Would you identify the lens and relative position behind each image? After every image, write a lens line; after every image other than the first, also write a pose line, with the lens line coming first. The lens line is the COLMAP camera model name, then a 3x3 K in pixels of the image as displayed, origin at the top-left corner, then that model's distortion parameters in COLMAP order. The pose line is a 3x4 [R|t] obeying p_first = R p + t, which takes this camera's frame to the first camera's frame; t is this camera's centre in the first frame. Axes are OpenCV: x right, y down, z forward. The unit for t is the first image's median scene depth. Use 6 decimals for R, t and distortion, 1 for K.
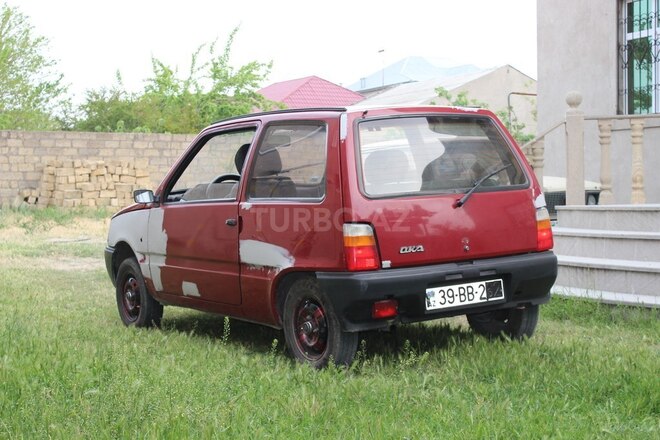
lens RADIAL K [[1090.1, 0, 330.0], [0, 1090.1, 220.0], [0, 0, 1]] dist [-0.024178, 0.138140]
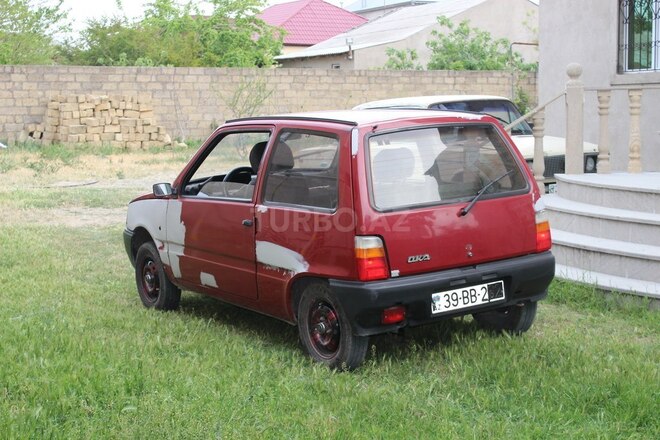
lens RADIAL K [[1090.1, 0, 330.0], [0, 1090.1, 220.0], [0, 0, 1]] dist [-0.024178, 0.138140]
pose [[0.999998, -0.002076, -0.000283, -0.008878], [0.002092, 0.997000, 0.077369, -0.071139], [0.000122, -0.077370, 0.997002, -0.047781]]
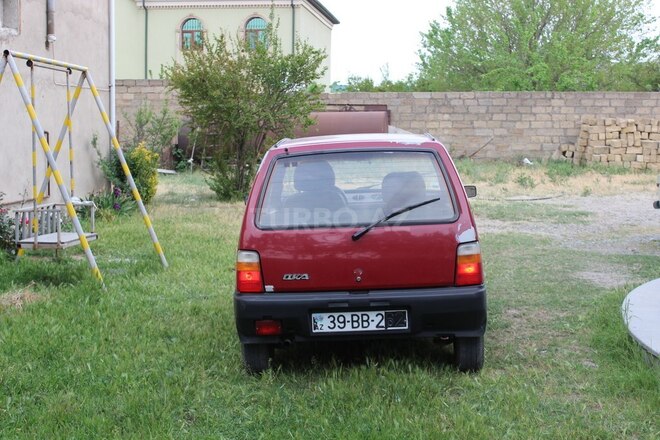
lens RADIAL K [[976.2, 0, 327.7], [0, 976.2, 232.9], [0, 0, 1]] dist [-0.053737, 0.147851]
pose [[0.803371, 0.072288, -0.591074, 0.520686], [-0.024811, 0.995806, 0.088063, -0.080544], [0.594961, -0.056082, 0.801795, 0.171570]]
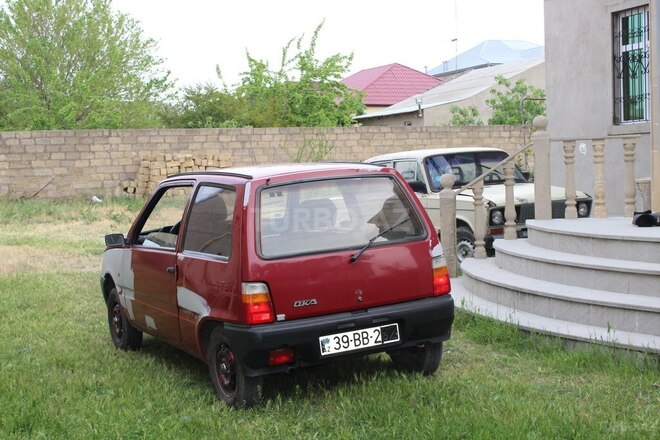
lens RADIAL K [[976.2, 0, 327.7], [0, 976.2, 232.9], [0, 0, 1]] dist [-0.053737, 0.147851]
pose [[0.994590, -0.014168, -0.102911, 0.154817], [0.019036, 0.998738, 0.046482, -0.070451], [0.102122, -0.048190, 0.993604, -0.001437]]
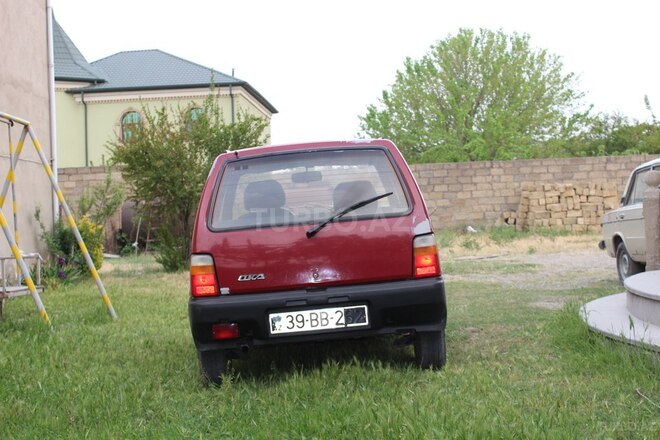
lens RADIAL K [[976.2, 0, 327.7], [0, 976.2, 232.9], [0, 0, 1]] dist [-0.053737, 0.147851]
pose [[0.836317, -0.022046, -0.547803, 0.512130], [0.020951, 0.999746, -0.008250, -0.005942], [0.547846, -0.004578, 0.836567, 0.172287]]
